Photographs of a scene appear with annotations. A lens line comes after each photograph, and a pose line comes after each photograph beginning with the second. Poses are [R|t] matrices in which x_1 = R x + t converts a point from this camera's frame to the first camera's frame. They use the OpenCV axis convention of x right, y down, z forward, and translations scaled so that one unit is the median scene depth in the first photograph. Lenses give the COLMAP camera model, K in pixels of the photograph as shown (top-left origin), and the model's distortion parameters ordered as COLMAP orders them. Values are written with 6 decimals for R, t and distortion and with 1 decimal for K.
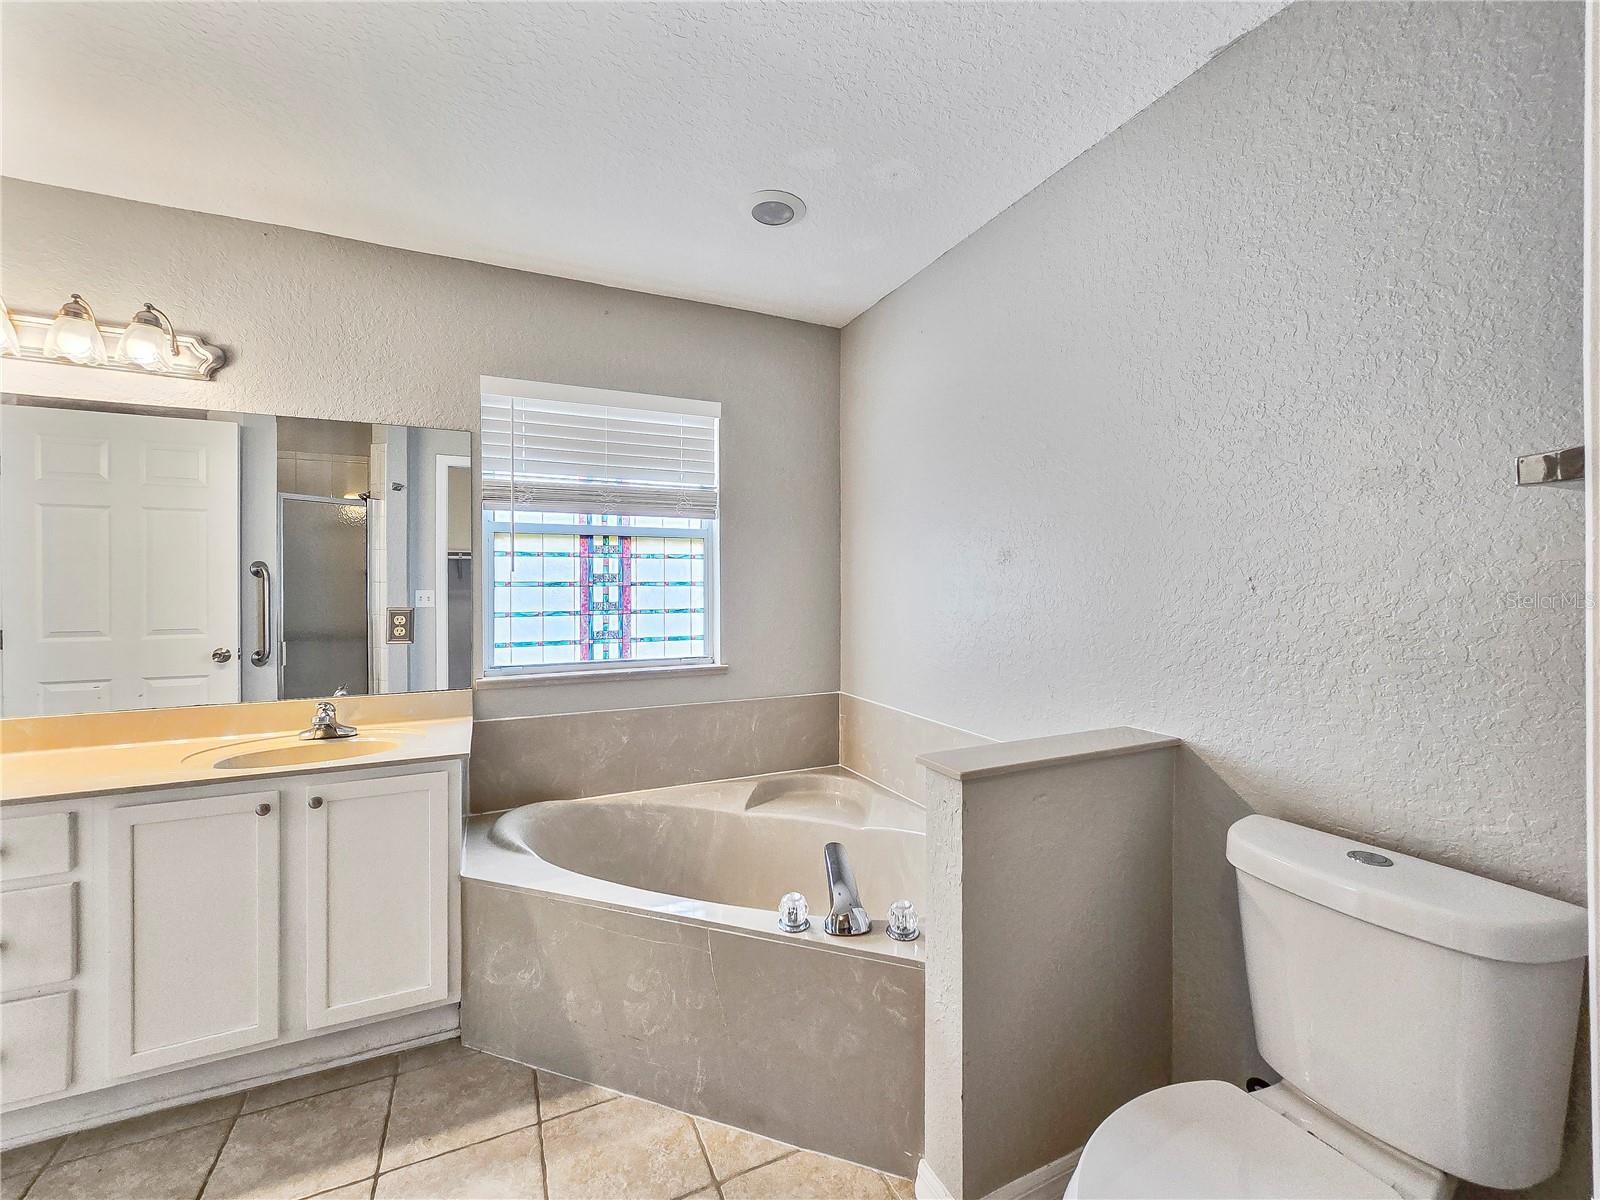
lens RADIAL K [[674.2, 0, 800.8], [0, 674.2, 588.3], [0, 0, 1]] dist [0.002937, 0.000254]
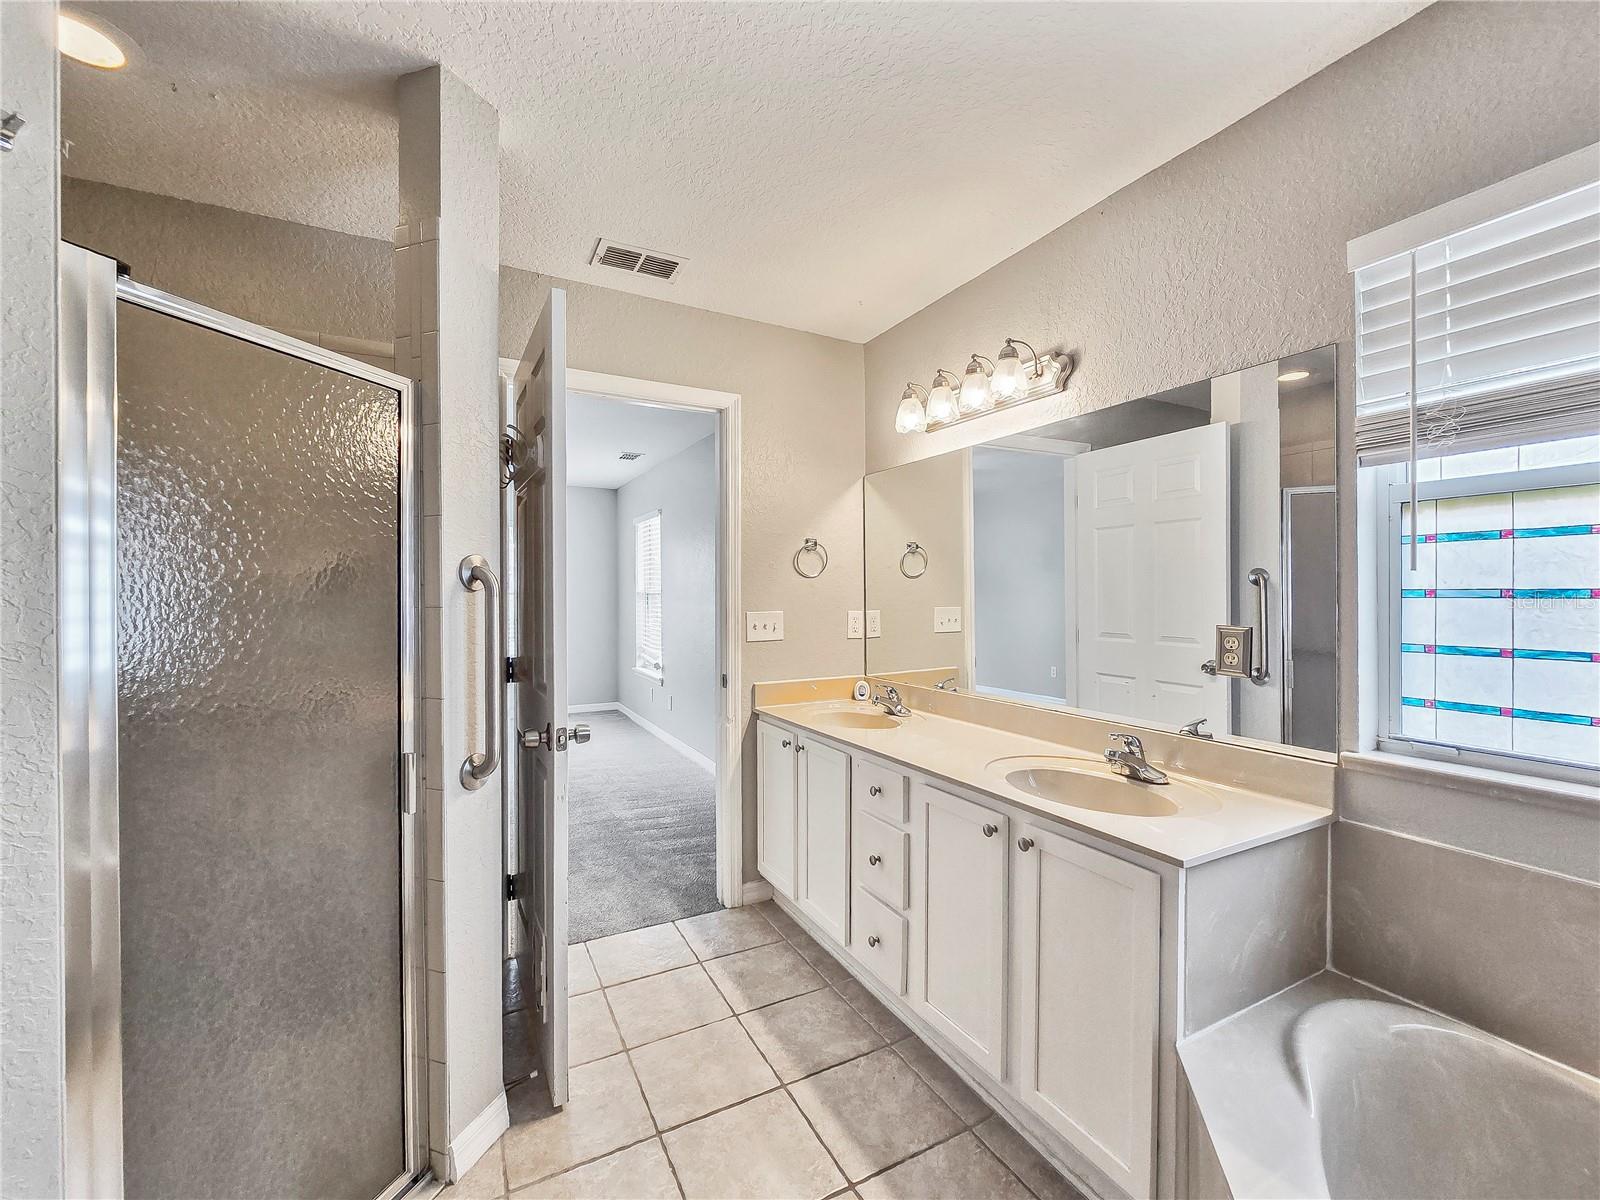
lens RADIAL K [[674.2, 0, 803.1], [0, 674.2, 600.1], [0, 0, 1]] dist [0.002937, 0.000254]
pose [[0.064809, 0.009694, -0.997851, 0.092768], [-0.008010, 0.999926, 0.009193, -0.001758], [0.997866, 0.007397, 0.064882, 0.476368]]
